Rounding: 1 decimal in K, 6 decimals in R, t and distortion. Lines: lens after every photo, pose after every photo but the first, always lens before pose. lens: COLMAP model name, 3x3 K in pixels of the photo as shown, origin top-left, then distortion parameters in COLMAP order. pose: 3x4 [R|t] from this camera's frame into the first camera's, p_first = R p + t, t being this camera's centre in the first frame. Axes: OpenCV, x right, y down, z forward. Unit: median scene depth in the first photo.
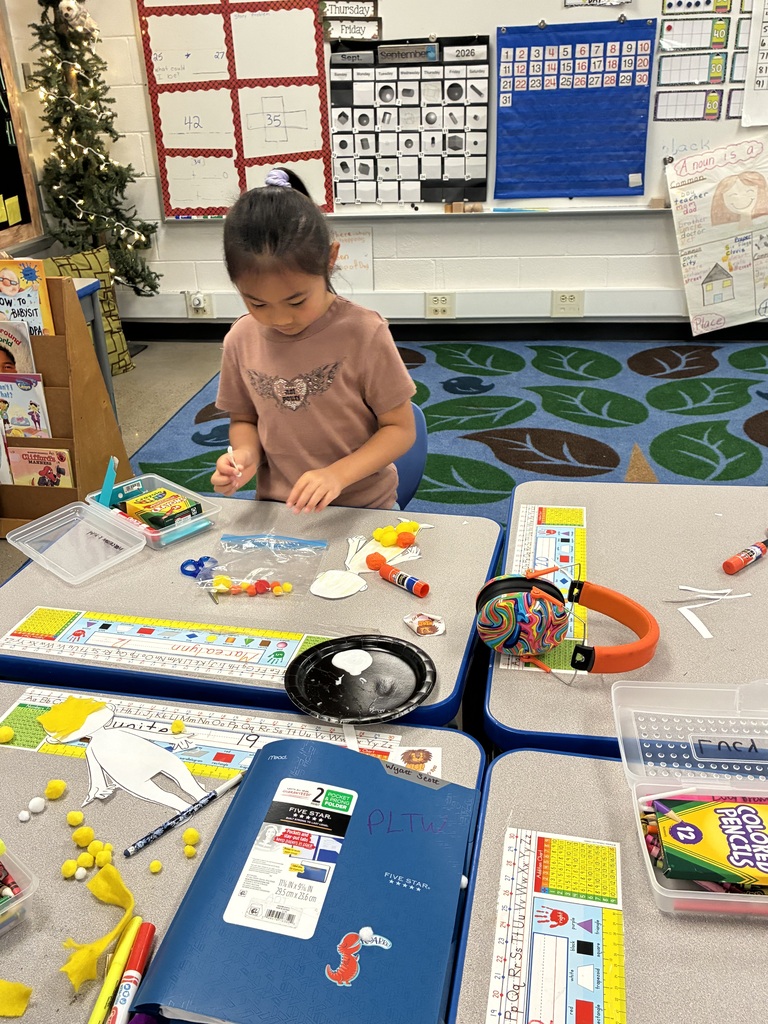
lens RADIAL K [[922.8, 0, 384.0], [0, 922.8, 512.0], [0, 0, 1]] dist [-0.003665, 0.001515]
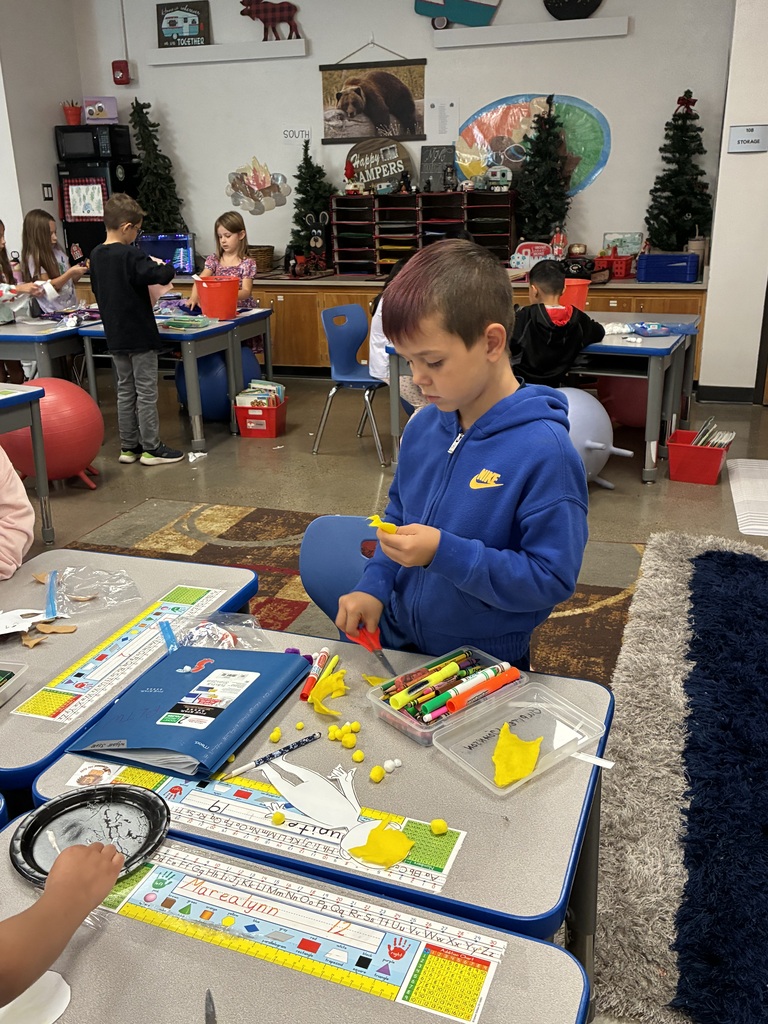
lens RADIAL K [[922.8, 0, 384.0], [0, 922.8, 512.0], [0, 0, 1]] dist [-0.003665, 0.001515]
pose [[-0.988322, 0.009189, 0.152101, -0.543697], [0.115136, 0.698884, 0.705907, -0.808206], [-0.099814, 0.715176, -0.691781, 1.568802]]
